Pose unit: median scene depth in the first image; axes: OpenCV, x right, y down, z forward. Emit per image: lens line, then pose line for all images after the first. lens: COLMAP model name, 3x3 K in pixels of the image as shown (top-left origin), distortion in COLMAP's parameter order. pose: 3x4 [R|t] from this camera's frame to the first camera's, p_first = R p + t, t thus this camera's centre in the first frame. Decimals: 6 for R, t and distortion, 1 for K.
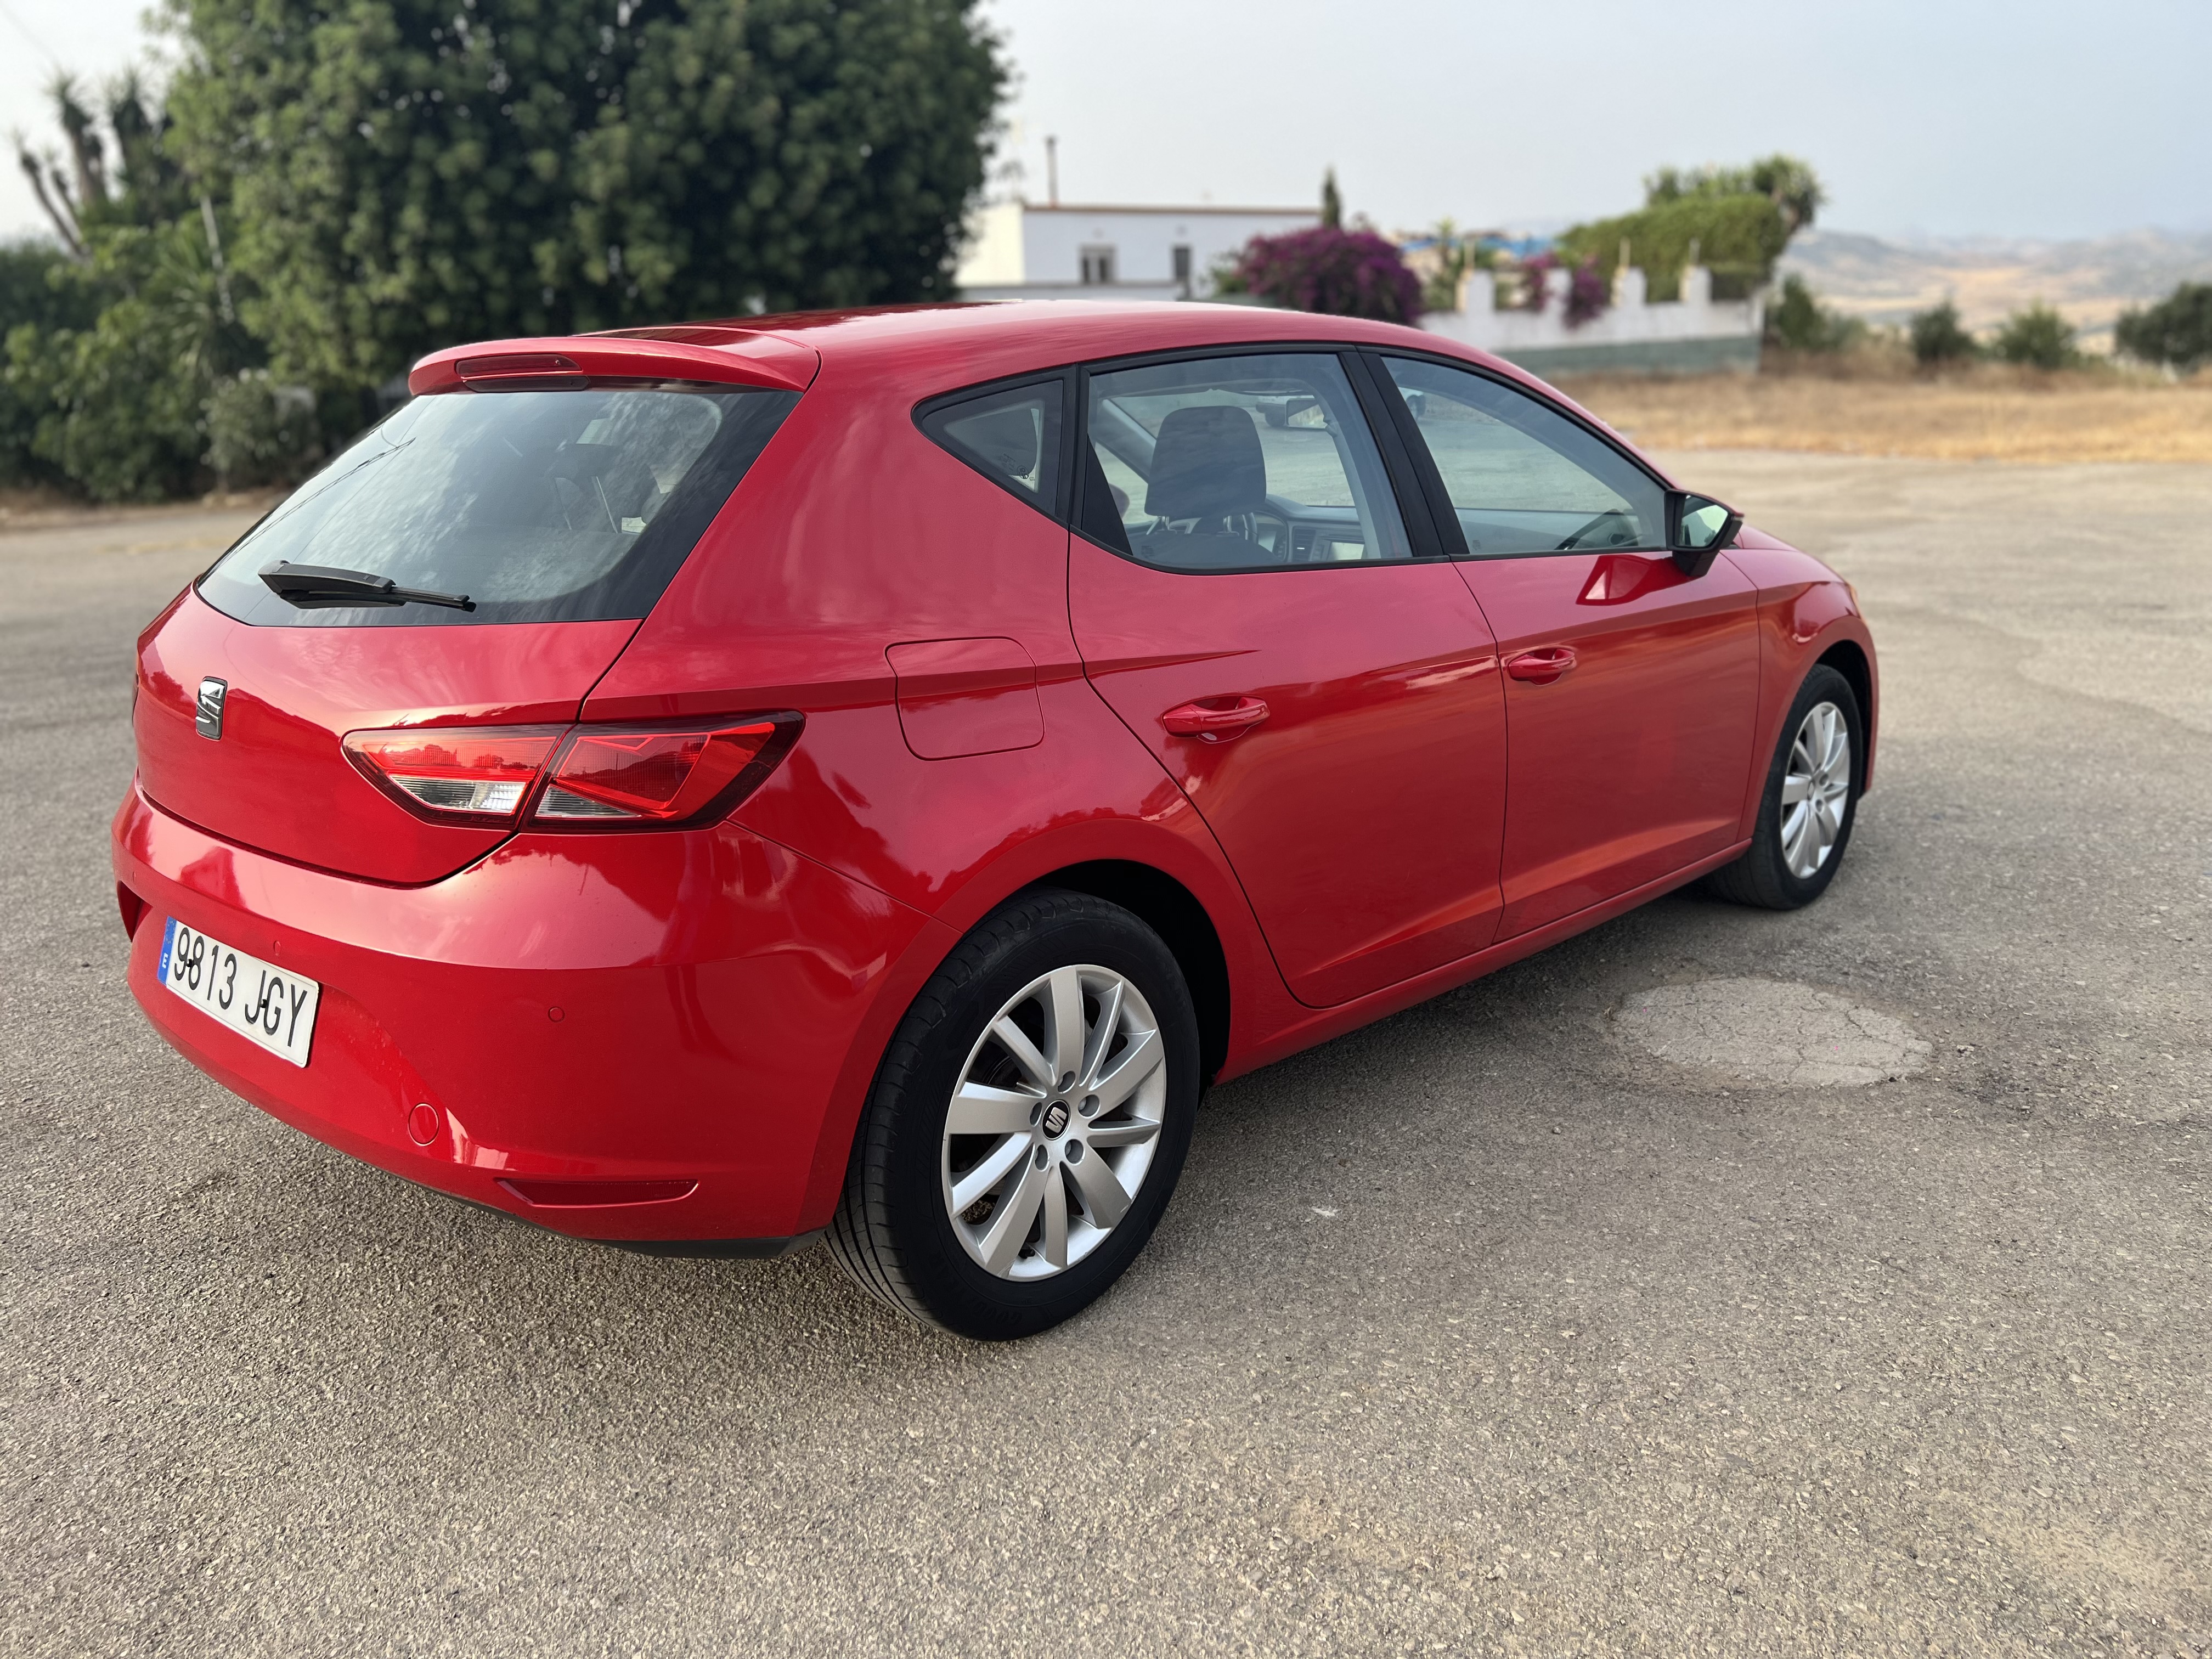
lens RADIAL K [[1700.1, 0, 1106.0], [0, 1700.1, 829.5], [0, 0, 1]] dist [0.029339, -0.012736]
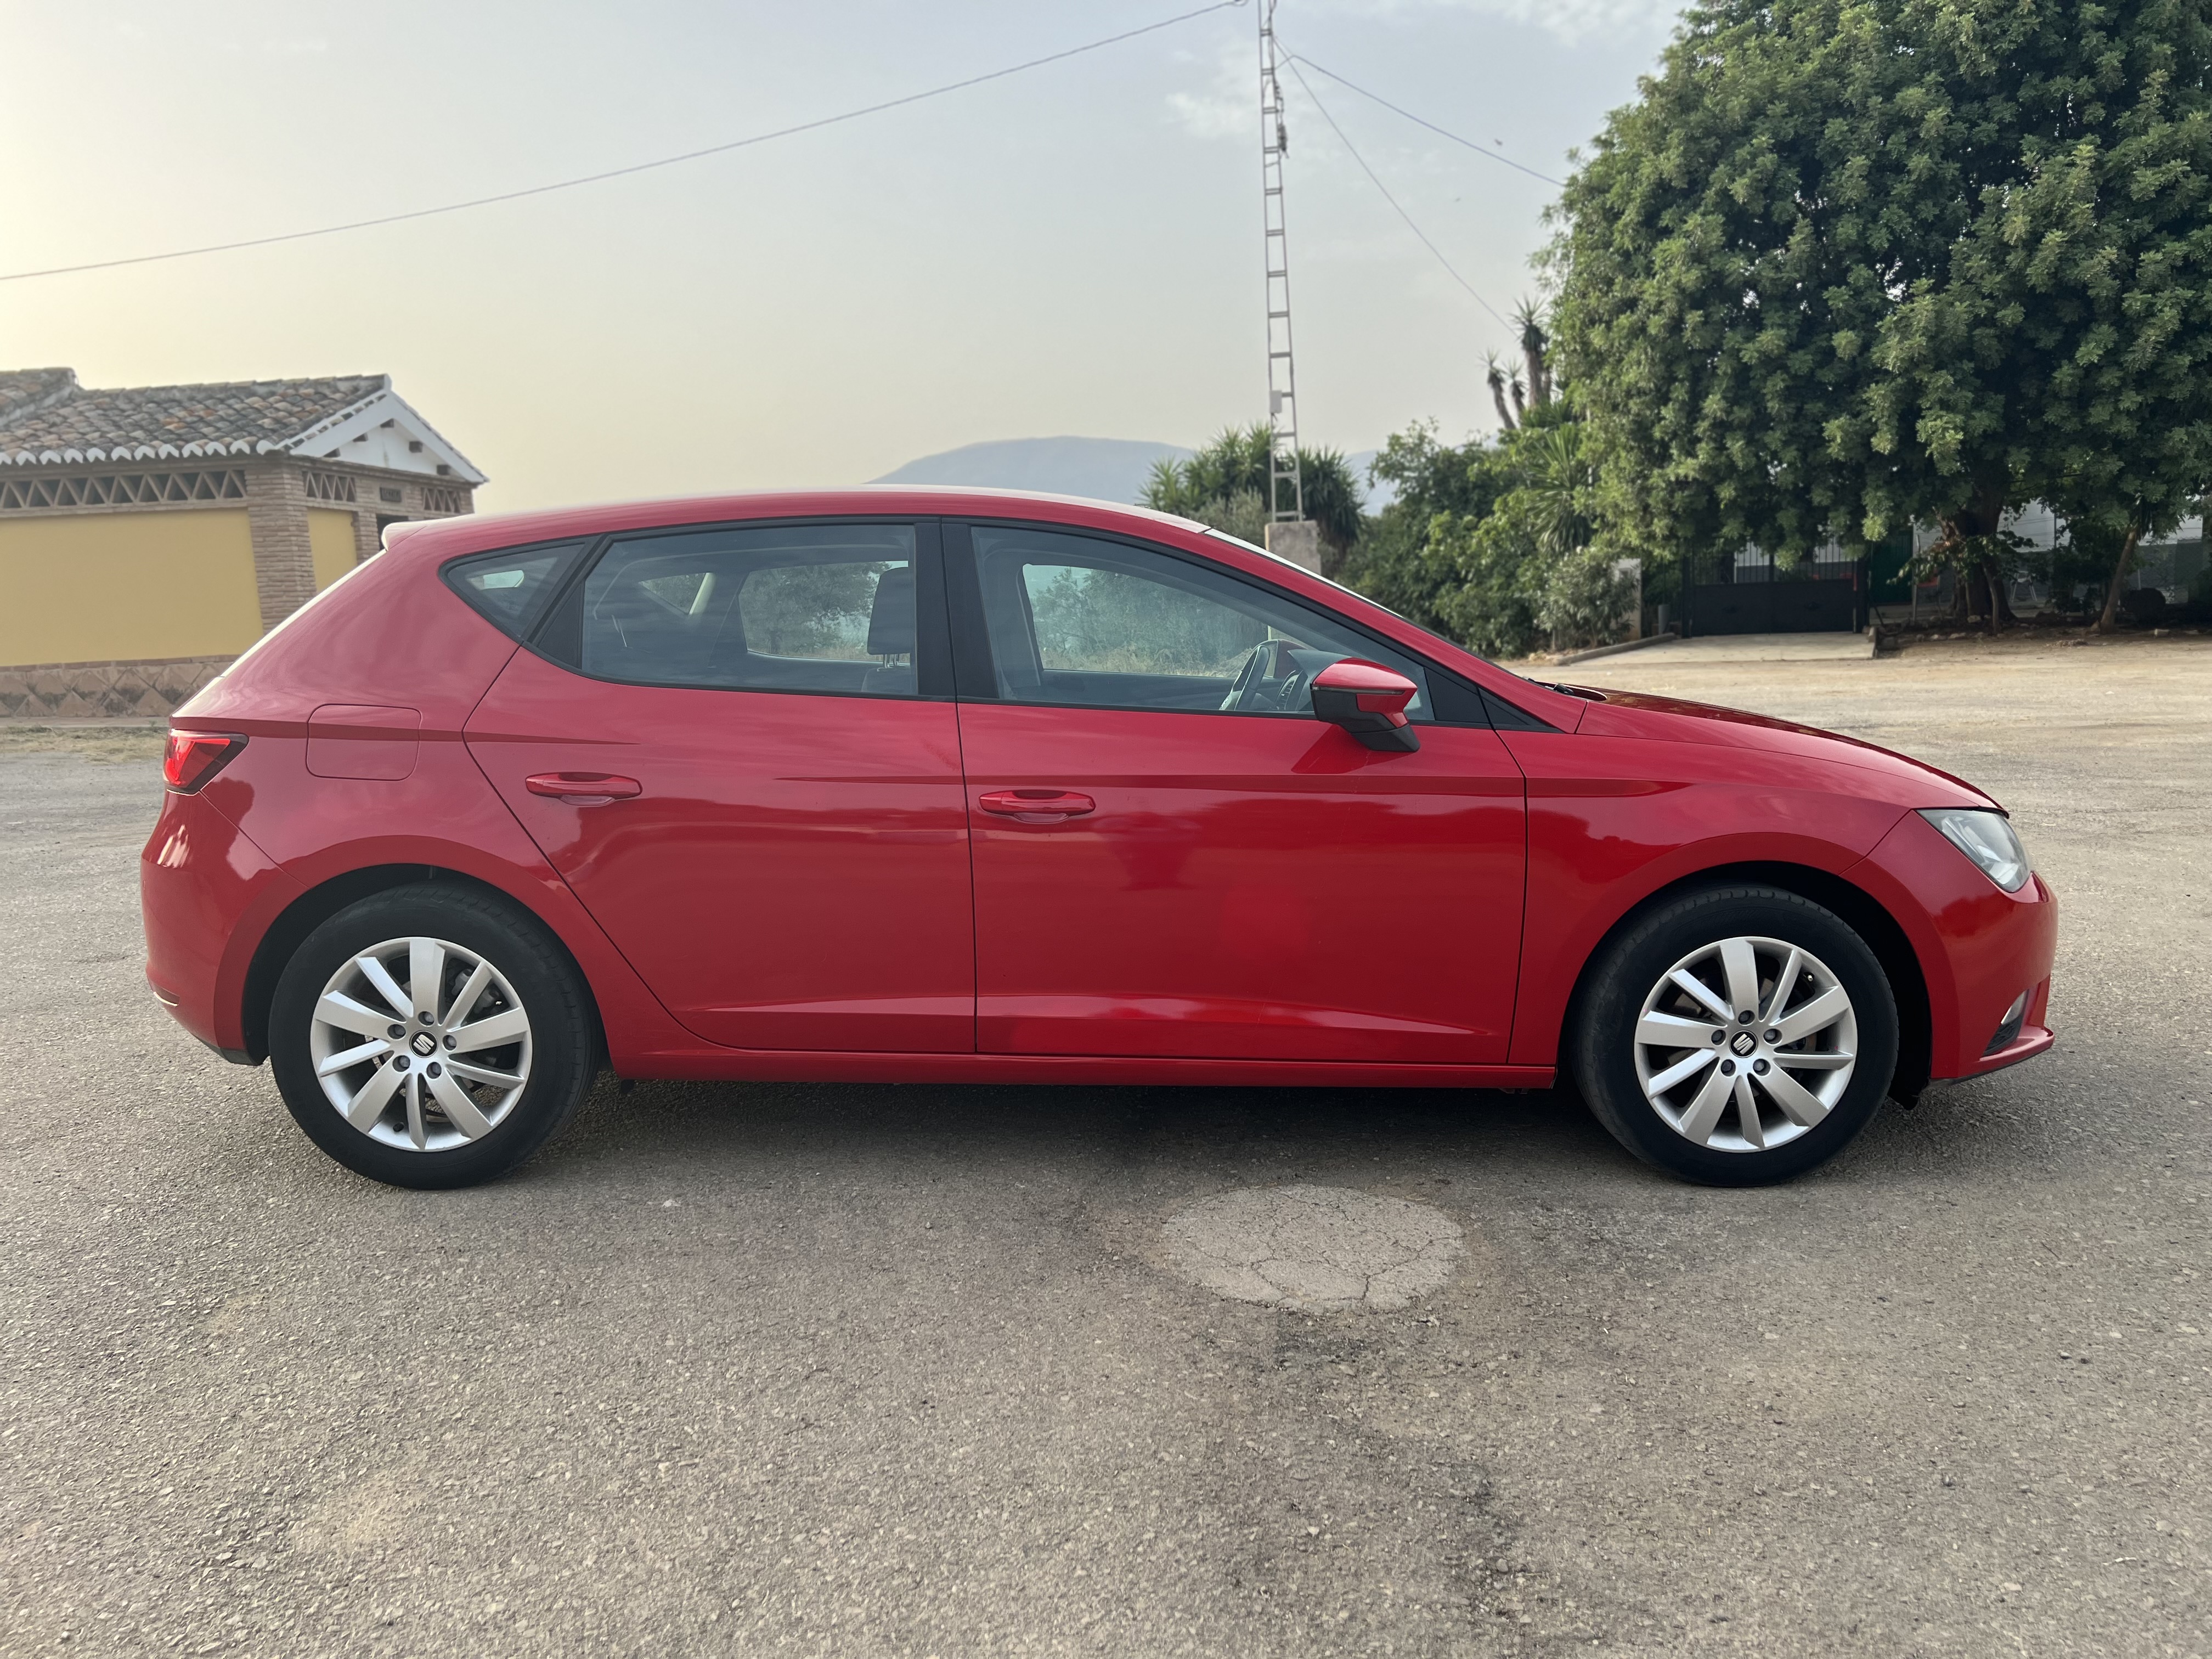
lens RADIAL K [[1700.1, 0, 1106.0], [0, 1700.1, 829.5], [0, 0, 1]] dist [0.029339, -0.012736]
pose [[0.675330, 0.117493, -0.728097, 0.143048], [-0.187312, 0.982182, -0.015241, -0.009774], [0.713333, 0.146674, 0.685305, 0.039674]]
